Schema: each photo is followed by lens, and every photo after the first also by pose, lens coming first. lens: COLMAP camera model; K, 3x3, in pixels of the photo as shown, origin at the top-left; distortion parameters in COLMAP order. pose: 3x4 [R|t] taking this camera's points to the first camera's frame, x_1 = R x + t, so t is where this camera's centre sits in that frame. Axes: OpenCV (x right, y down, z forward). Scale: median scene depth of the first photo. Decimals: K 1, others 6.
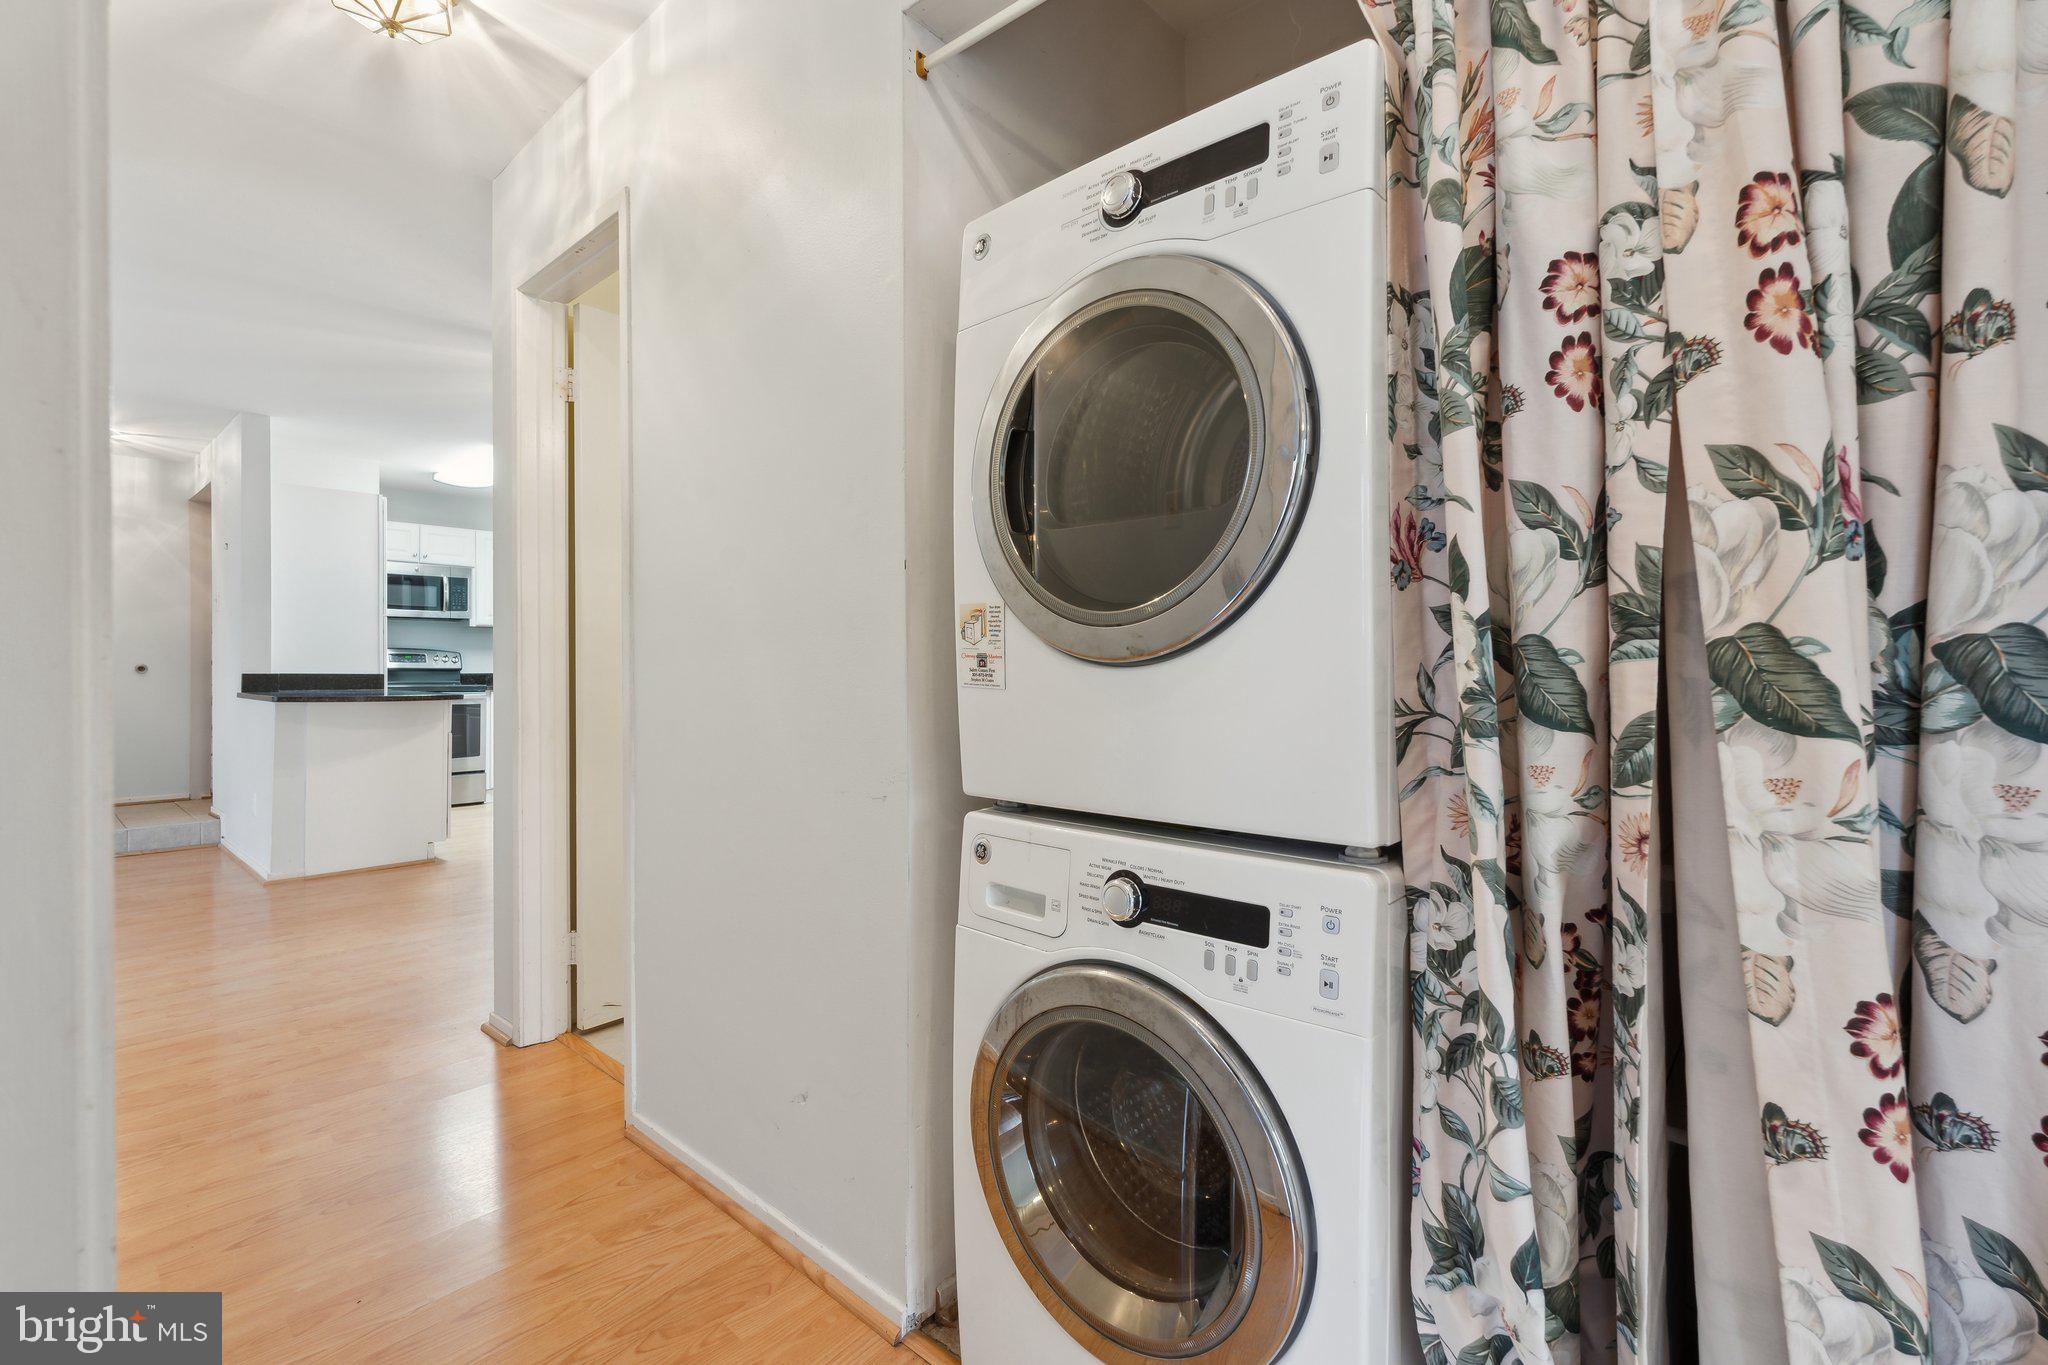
lens RADIAL K [[906.9, 0, 1027.7], [0, 906.9, 675.1], [0, 0, 1]] dist [-0.003604, -0.000556]
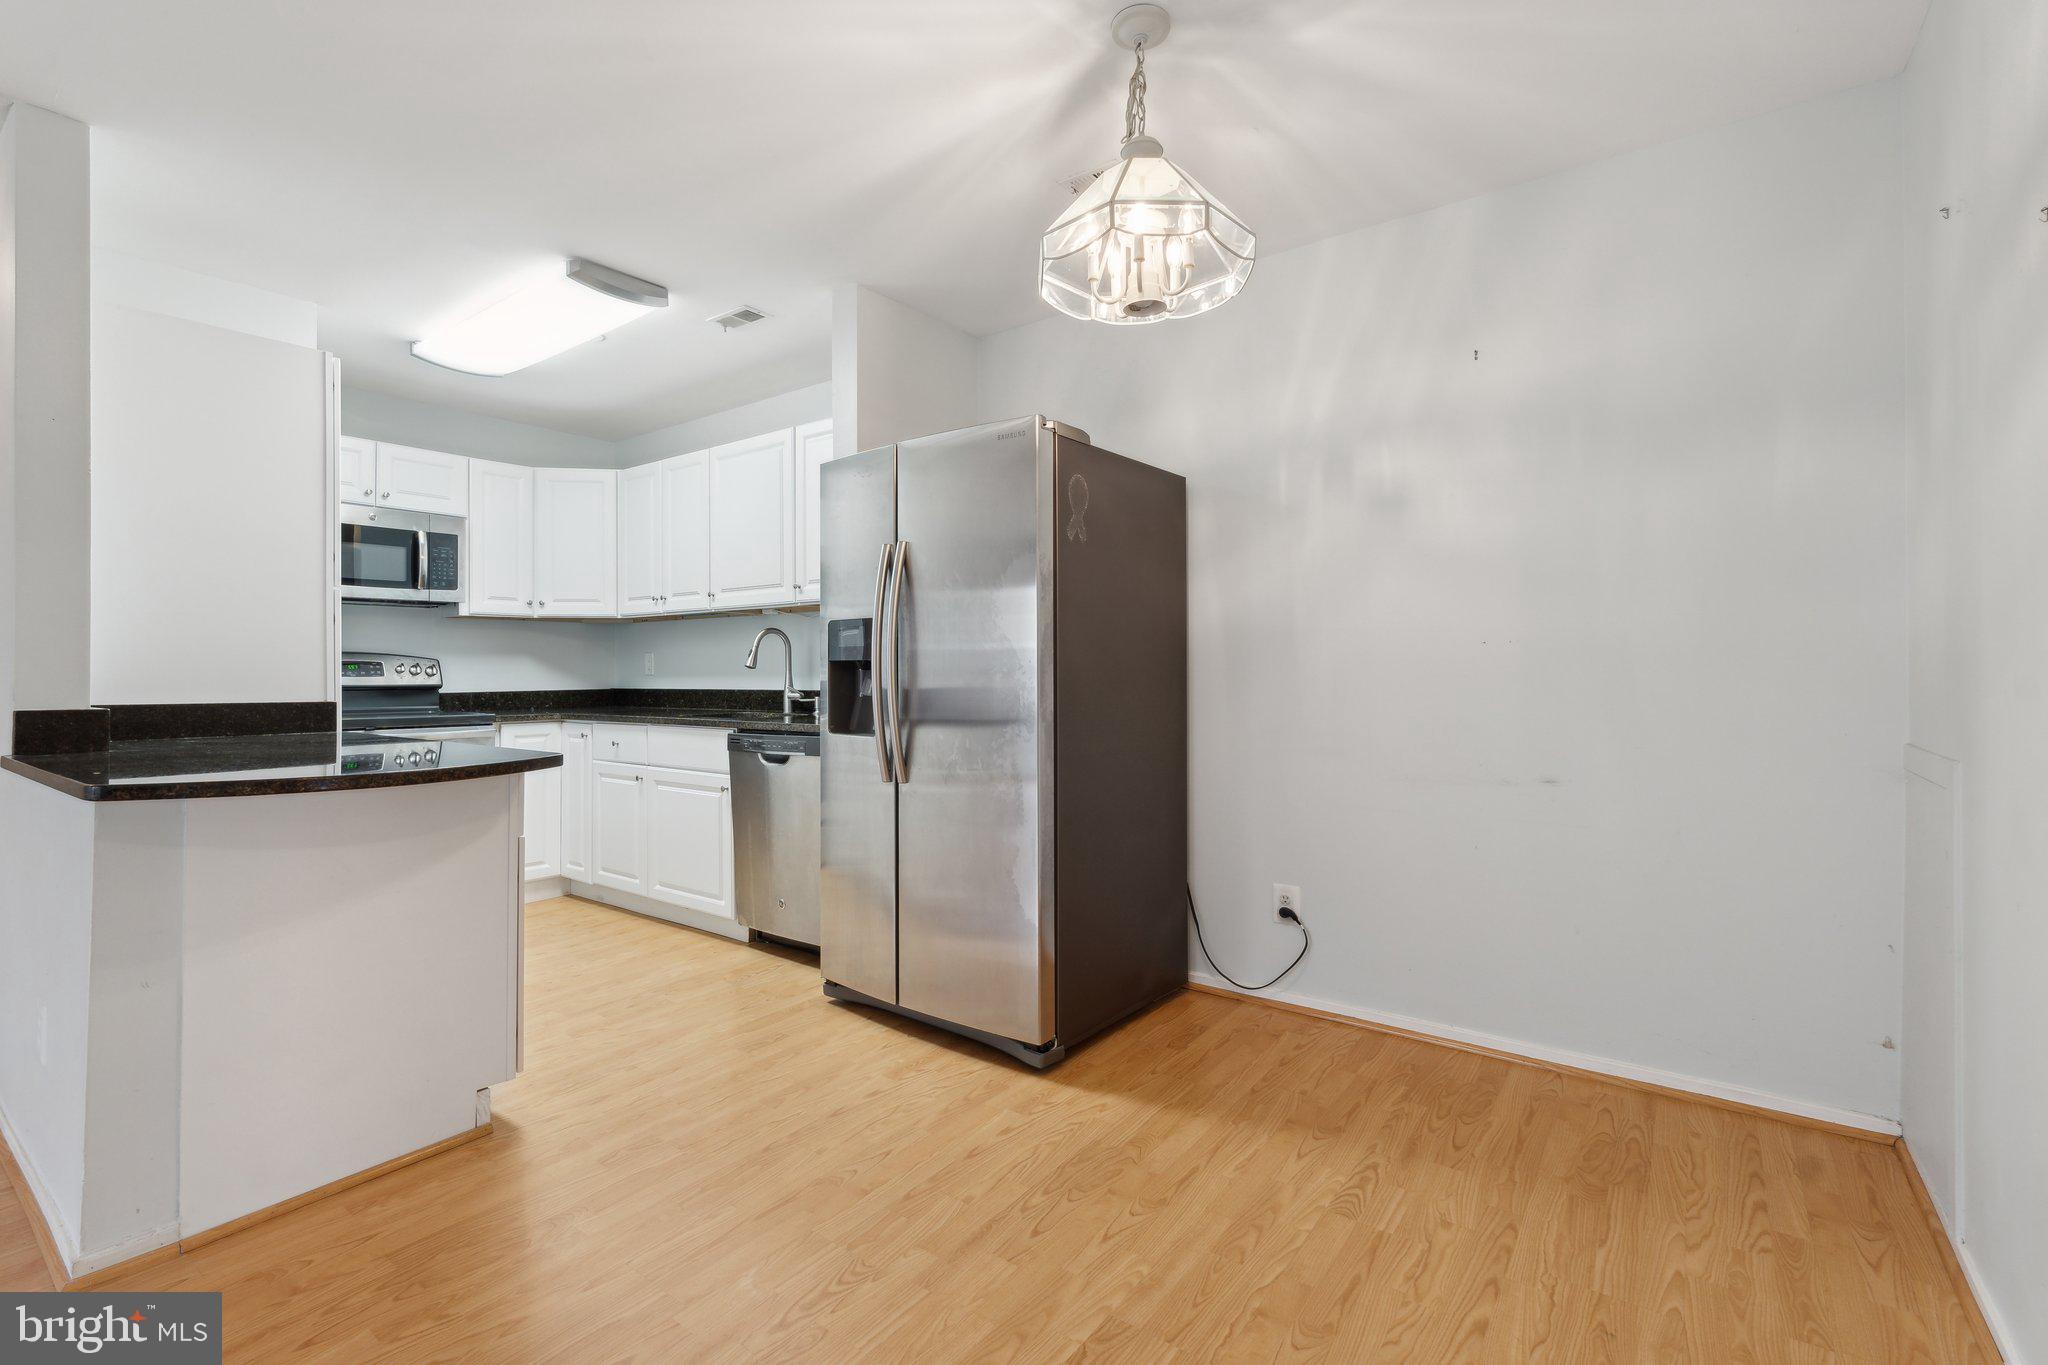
lens RADIAL K [[906.9, 0, 1017.7], [0, 906.9, 668.3], [0, 0, 1]] dist [-0.003604, -0.000556]
pose [[0.996067, -0.008986, 0.088142, -0.341589], [0.010032, 0.999884, -0.011435, -0.009085], [-0.088029, 0.012274, 0.996042, 0.418450]]
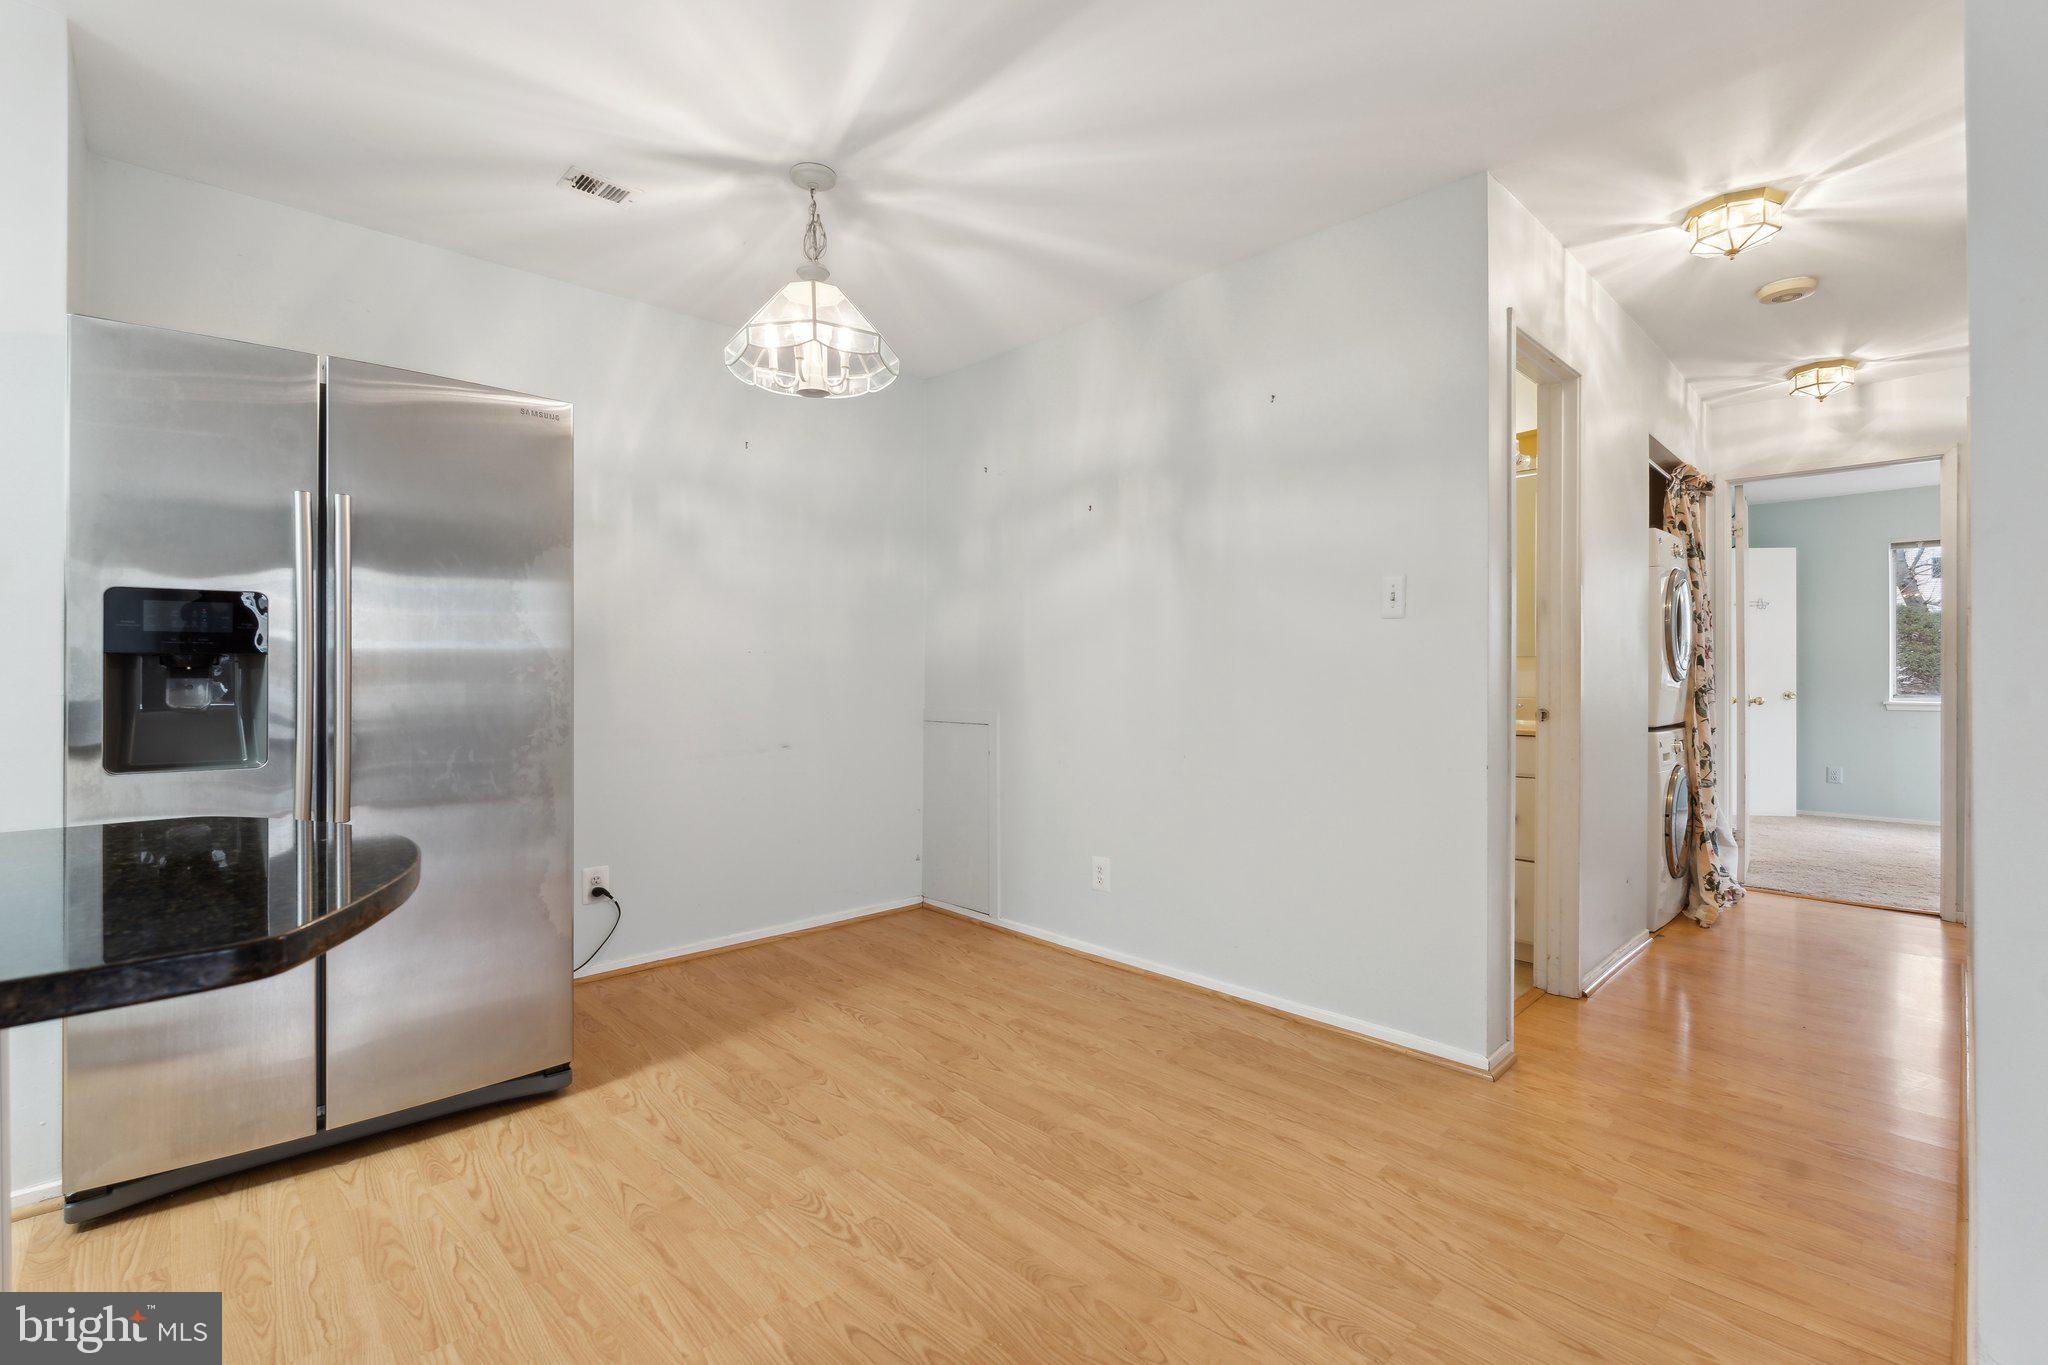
lens RADIAL K [[906.9, 0, 1011.9], [0, 906.9, 674.5], [0, 0, 1]] dist [-0.003604, -0.000556]
pose [[0.092237, -0.008378, 0.995702, -0.657125], [0.012187, 0.999899, 0.007285, -0.011349], [-0.995663, 0.011463, 0.092330, 0.592828]]
